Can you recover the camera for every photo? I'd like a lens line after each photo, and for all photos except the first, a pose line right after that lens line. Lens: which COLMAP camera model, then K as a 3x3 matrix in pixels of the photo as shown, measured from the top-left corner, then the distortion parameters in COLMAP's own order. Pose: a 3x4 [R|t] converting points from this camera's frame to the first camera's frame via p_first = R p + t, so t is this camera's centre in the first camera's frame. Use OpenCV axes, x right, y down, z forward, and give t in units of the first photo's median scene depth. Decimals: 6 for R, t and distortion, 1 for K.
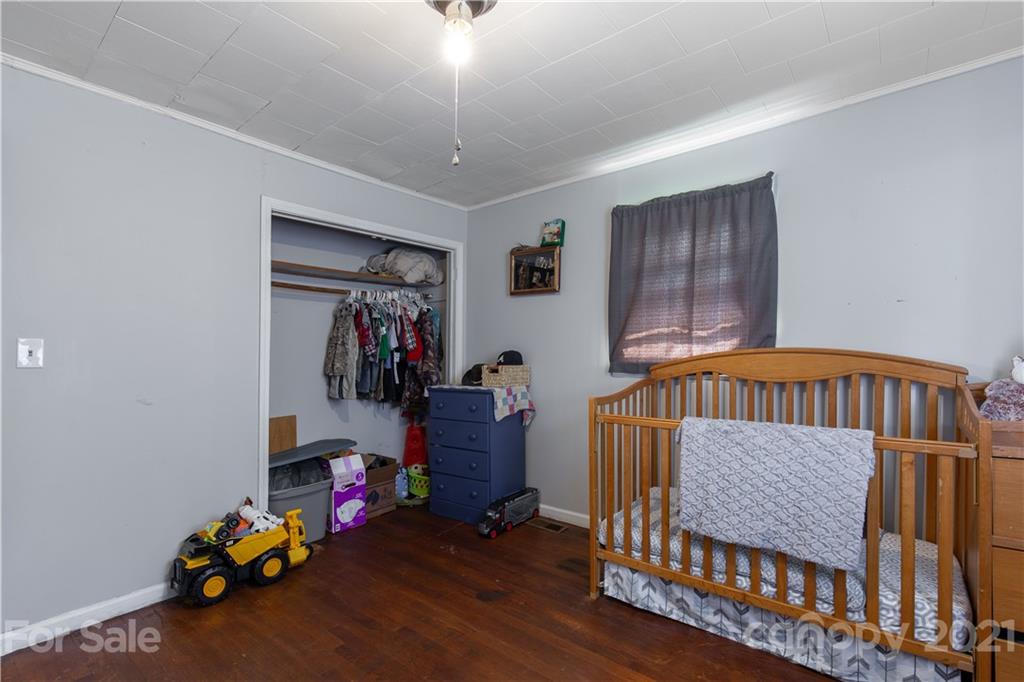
lens RADIAL K [[464.9, 0, 514.2], [0, 464.9, 337.9], [0, 0, 1]] dist [0.000091, -0.000142]
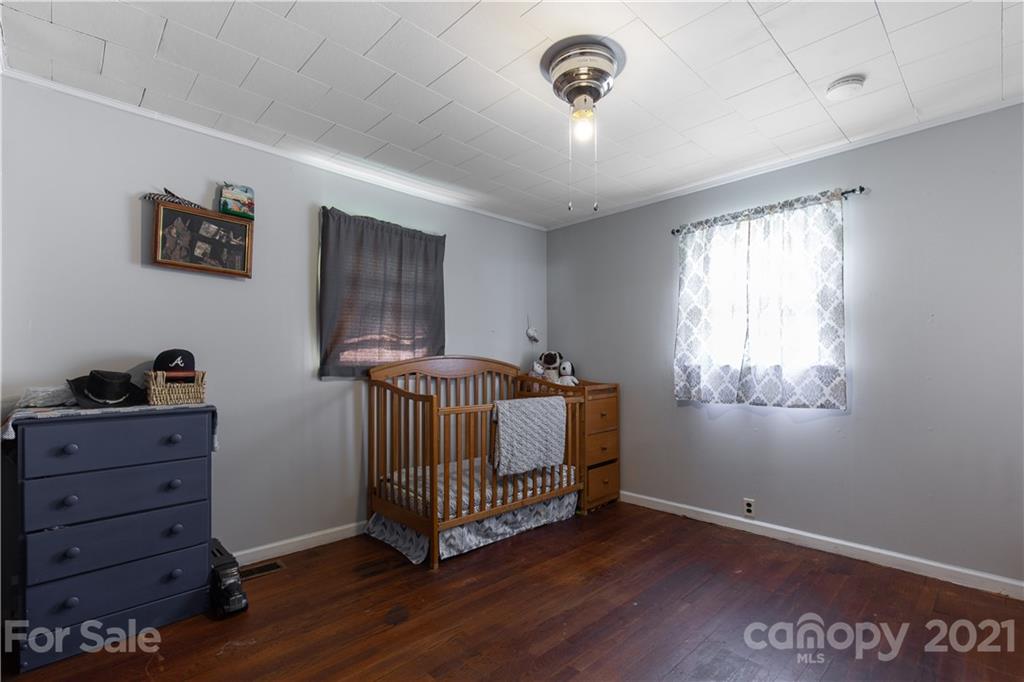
lens RADIAL K [[464.9, 0, 514.2], [0, 464.9, 337.9], [0, 0, 1]] dist [0.000091, -0.000142]
pose [[0.121151, 0.058211, 0.990926, -0.868650], [-0.044209, 0.997605, -0.053198, 0.035338], [-0.991649, -0.037363, 0.123435, 0.603017]]
